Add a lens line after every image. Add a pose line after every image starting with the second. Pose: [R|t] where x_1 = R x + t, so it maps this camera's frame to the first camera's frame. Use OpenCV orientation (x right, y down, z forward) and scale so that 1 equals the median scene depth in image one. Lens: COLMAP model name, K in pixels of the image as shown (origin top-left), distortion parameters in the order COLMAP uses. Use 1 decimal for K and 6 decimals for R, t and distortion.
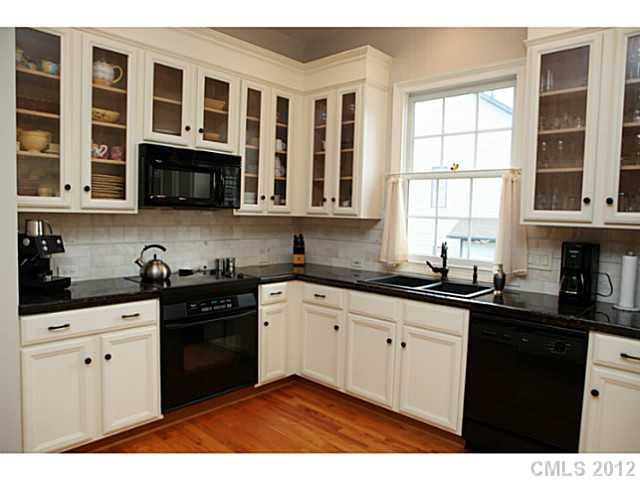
lens RADIAL K [[444.7, 0, 322.0], [0, 444.7, 240.4], [0, 0, 1]] dist [-0.033306, 0.004594]
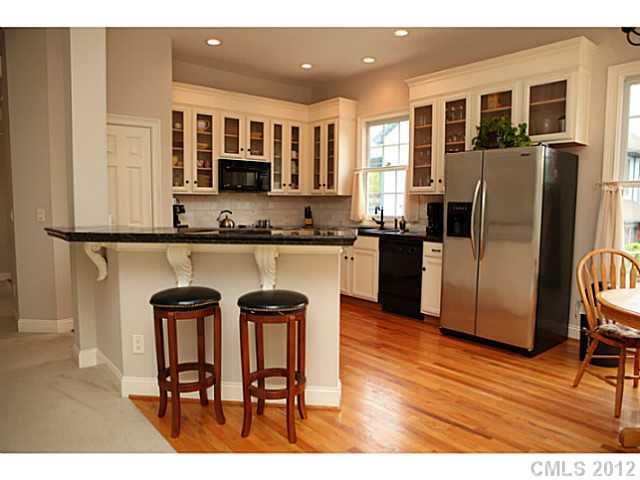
lens RADIAL K [[444.7, 0, 318.5], [0, 444.7, 238.8], [0, 0, 1]] dist [-0.033306, 0.004594]
pose [[0.991484, -0.010983, -0.129767, 0.241774], [0.013644, 0.999714, 0.019631, 0.090380], [0.129514, -0.021235, 0.991350, -0.781025]]
